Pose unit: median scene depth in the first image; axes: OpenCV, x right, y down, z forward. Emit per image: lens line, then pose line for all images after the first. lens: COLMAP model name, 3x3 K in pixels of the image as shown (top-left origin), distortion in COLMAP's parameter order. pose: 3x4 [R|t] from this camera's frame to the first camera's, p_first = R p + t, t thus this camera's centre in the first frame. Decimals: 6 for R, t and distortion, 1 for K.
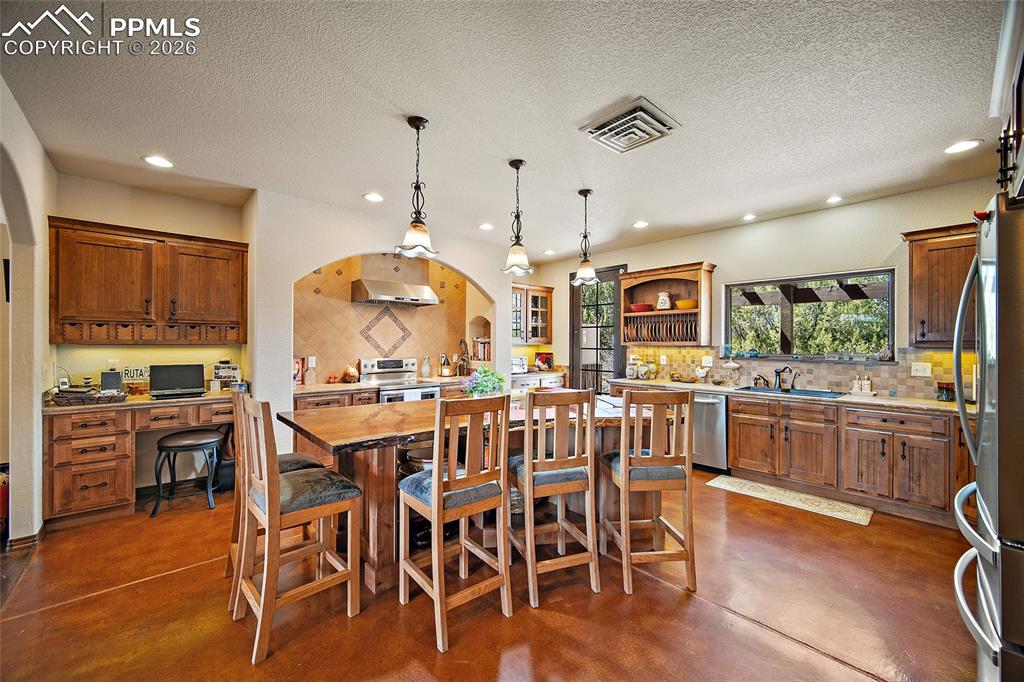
lens RADIAL K [[397.0, 0, 512.0], [0, 397.0, 341.0], [0, 0, 1]] dist [0.000878, -0.000085]
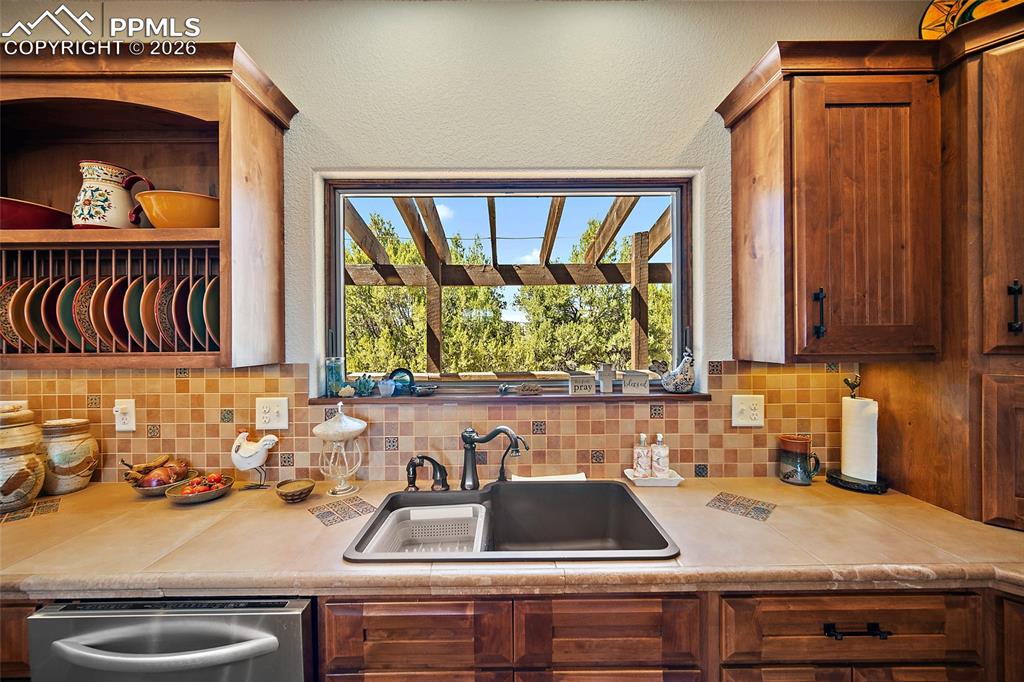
lens RADIAL K [[403.2, 0, 508.4], [0, 403.2, 347.3], [0, 0, 1]] dist [-0.001364, -0.000115]
pose [[0.664411, -0.023917, 0.746985, 0.383187], [0.005811, 0.999623, 0.026837, -0.007957], [-0.747345, -0.013490, 0.664299, 0.656926]]
